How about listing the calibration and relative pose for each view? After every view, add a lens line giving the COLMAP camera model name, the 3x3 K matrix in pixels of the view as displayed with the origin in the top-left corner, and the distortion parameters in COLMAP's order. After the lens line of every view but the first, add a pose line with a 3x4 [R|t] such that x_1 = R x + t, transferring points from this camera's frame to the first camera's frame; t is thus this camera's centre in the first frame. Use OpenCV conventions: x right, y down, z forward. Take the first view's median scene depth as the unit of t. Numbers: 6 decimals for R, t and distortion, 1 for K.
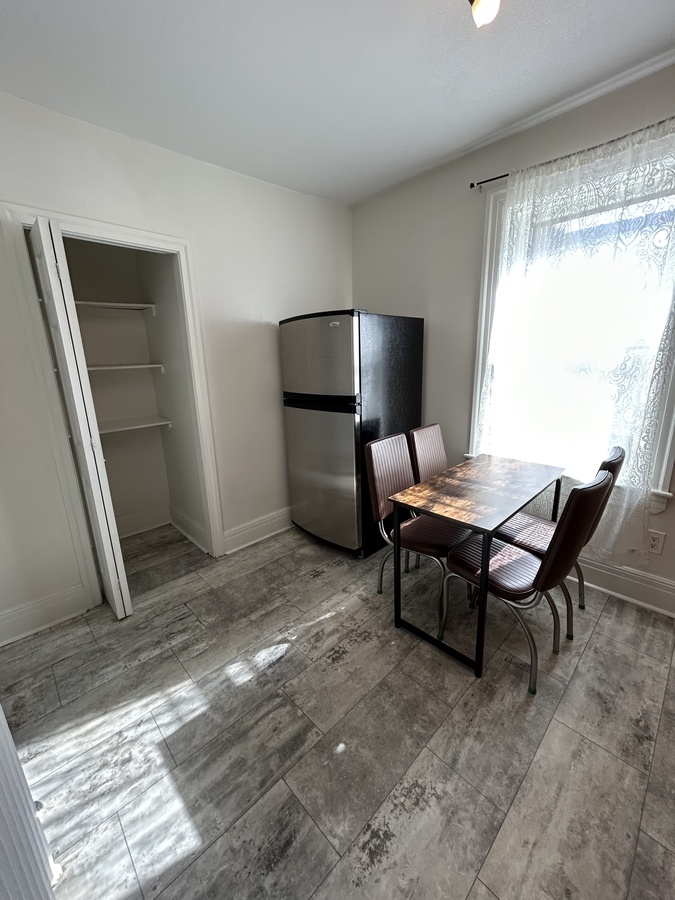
lens RADIAL K [[362.3, 0, 338.6], [0, 362.3, 450.4], [0, 0, 1]] dist [0.000063, -0.000197]
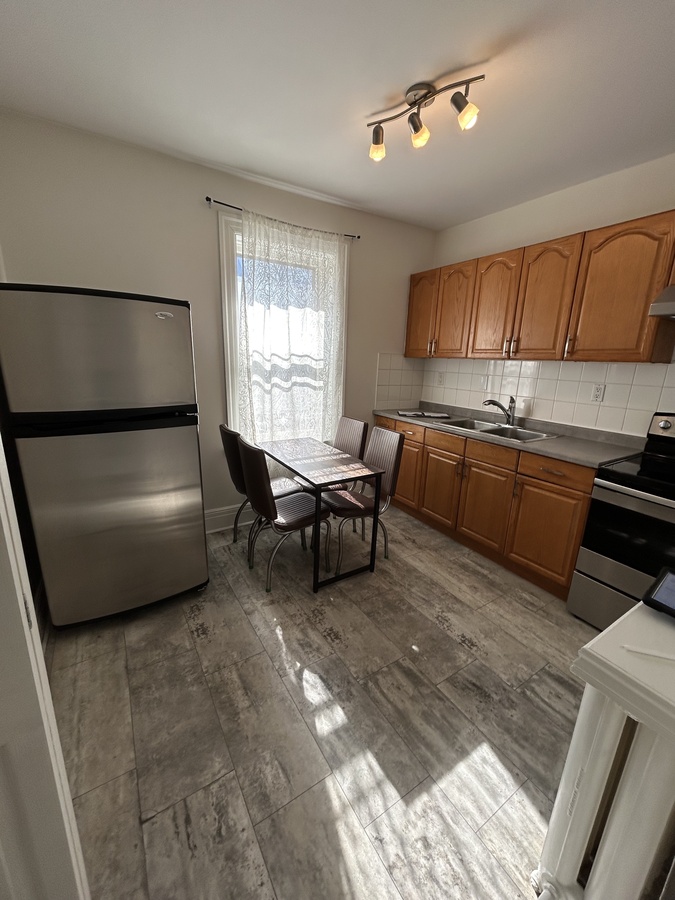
lens RADIAL K [[362.3, 0, 337.8], [0, 362.3, 449.5], [0, 0, 1]] dist [0.000063, -0.000197]
pose [[0.195606, -0.212244, 0.957440, -1.140125], [0.204008, 0.963748, 0.171963, -0.195914], [-0.959228, 0.161688, 0.231814, 0.784628]]
